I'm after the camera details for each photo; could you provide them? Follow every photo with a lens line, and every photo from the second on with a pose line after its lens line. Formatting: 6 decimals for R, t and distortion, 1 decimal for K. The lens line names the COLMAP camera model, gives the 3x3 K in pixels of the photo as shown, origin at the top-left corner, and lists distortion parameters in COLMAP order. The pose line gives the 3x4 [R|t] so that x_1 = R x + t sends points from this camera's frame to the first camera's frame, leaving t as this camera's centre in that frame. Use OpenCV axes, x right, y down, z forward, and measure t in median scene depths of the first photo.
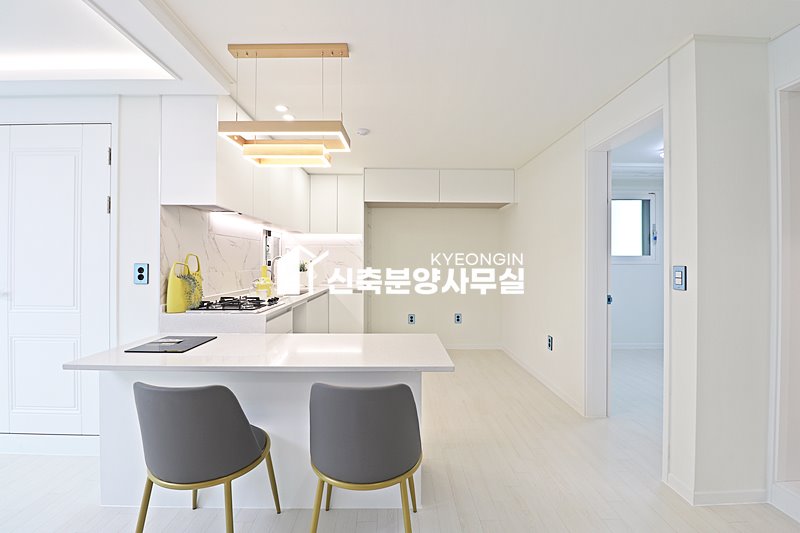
lens RADIAL K [[371.3, 0, 400.0], [0, 371.3, 260.7], [0, 0, 1]] dist [0.011693, -0.018848]
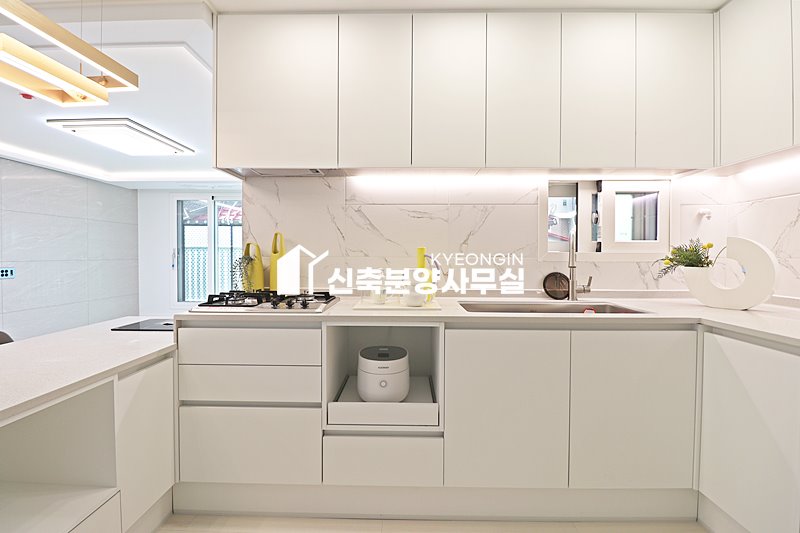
lens RADIAL K [[378.0, 0, 397.0], [0, 378.0, 263.6], [0, 0, 1]] dist [-0.014131, -0.000682]
pose [[-0.033048, 0.018402, -0.999284, 0.300528], [-0.002546, 0.999826, 0.018497, 0.038892], [0.999451, 0.003156, -0.032995, 1.412822]]
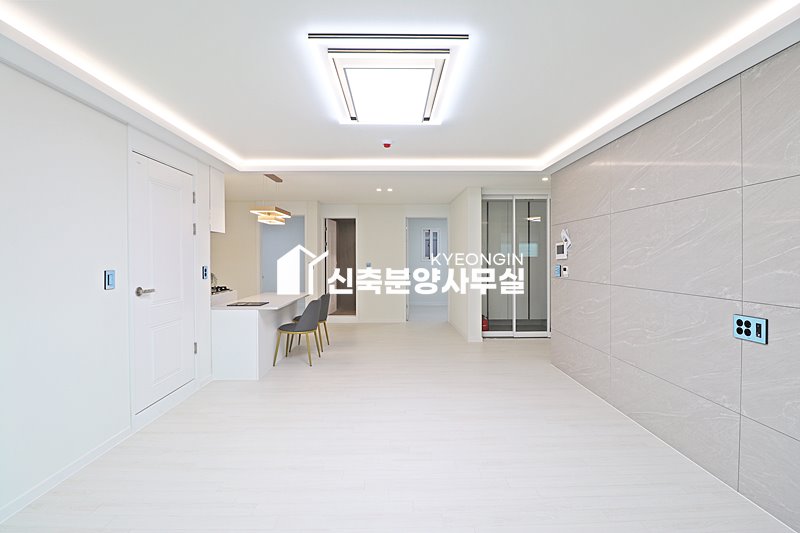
lens RADIAL K [[371.3, 0, 400.0], [0, 371.3, 260.7], [0, 0, 1]] dist [0.011693, -0.018848]
pose [[-0.012399, -0.010686, 0.999866, -2.322255], [0.006483, 0.999921, 0.010767, -0.037709], [-0.999902, 0.006616, -0.012329, 0.159858]]
